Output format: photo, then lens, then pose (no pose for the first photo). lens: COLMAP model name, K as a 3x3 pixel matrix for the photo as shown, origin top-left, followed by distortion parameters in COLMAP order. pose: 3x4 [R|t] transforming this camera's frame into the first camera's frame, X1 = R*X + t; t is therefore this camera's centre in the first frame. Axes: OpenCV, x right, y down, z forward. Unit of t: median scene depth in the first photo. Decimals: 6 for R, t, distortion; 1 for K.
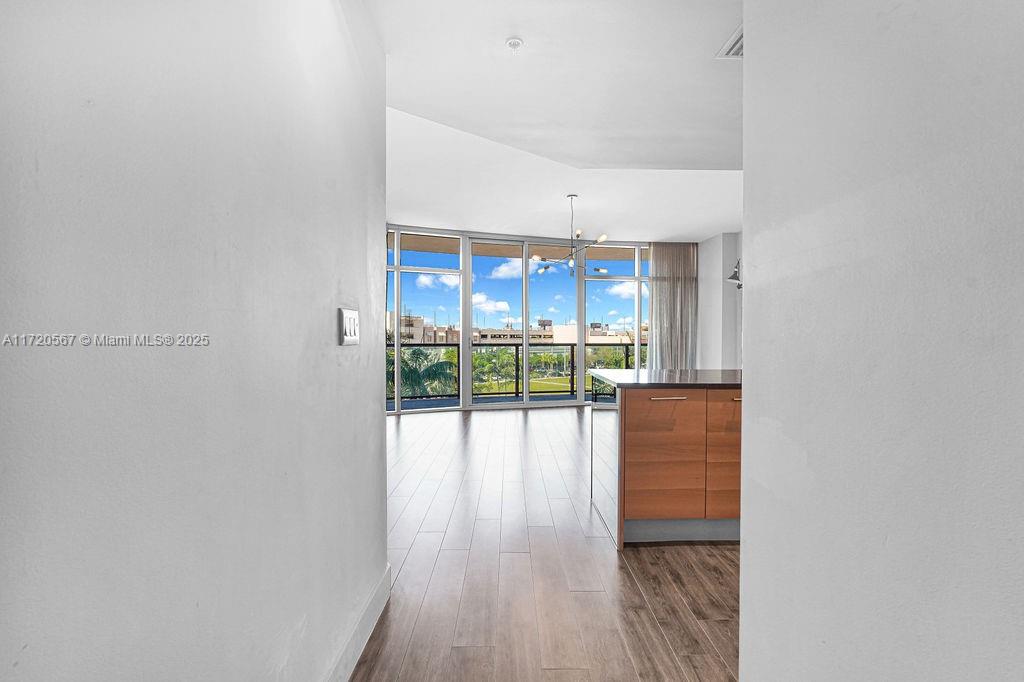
lens RADIAL K [[467.5, 0, 512.0], [0, 467.5, 341.0], [0, 0, 1]] dist [-0.003594, 0.000128]
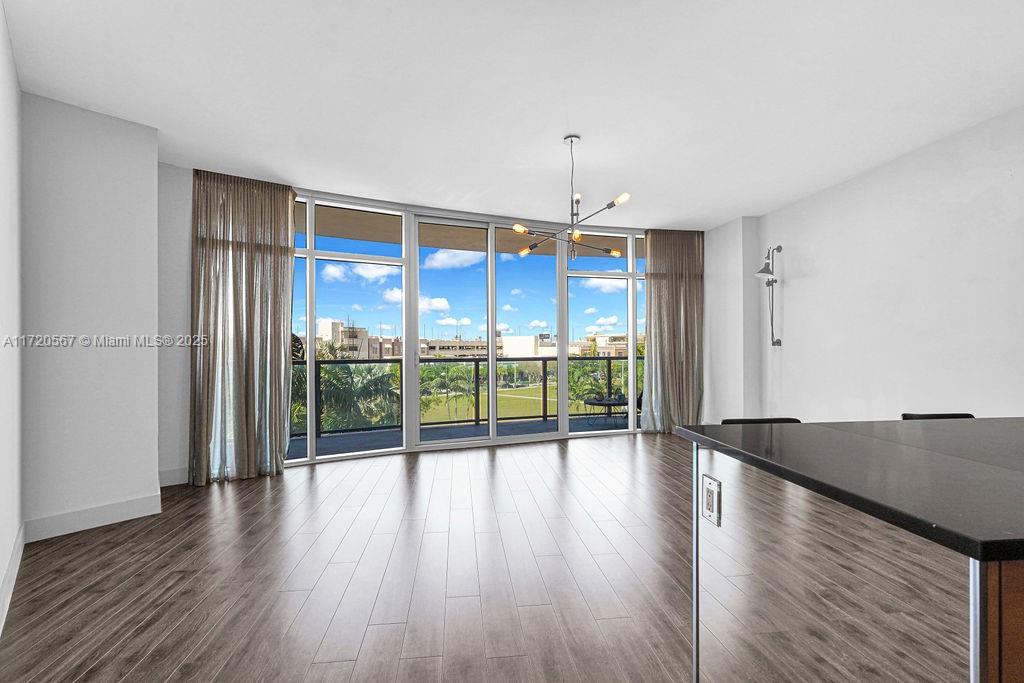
lens RADIAL K [[467.5, 0, 512.0], [0, 467.5, 341.5], [0, 0, 1]] dist [-0.003594, 0.000128]
pose [[0.993935, -0.006160, 0.109796, -0.017993], [0.008645, 0.999717, -0.022168, -0.005115], [-0.109629, 0.022983, 0.993707, 0.214289]]
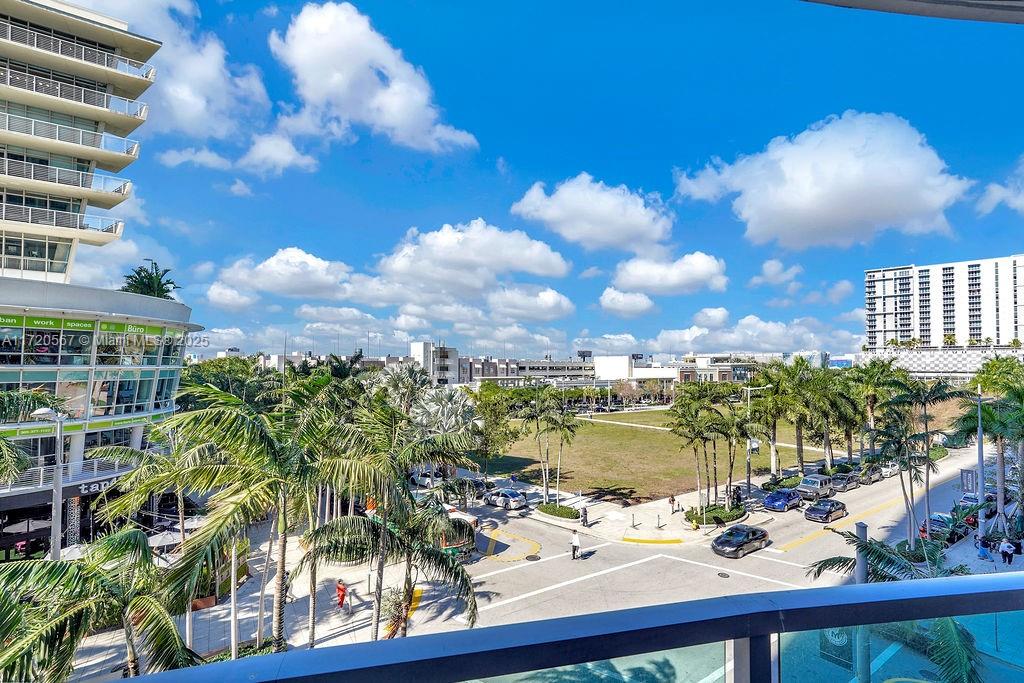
lens RADIAL K [[459.4, 0, 515.4], [0, 459.4, 355.7], [0, 0, 1]] dist [-0.024278, 0.009556]
pose [[0.997198, -0.000511, -0.074806, -0.043488], [-0.001997, 0.999438, -0.033453, -0.061591], [0.074781, 0.033509, 0.996637, 0.920143]]
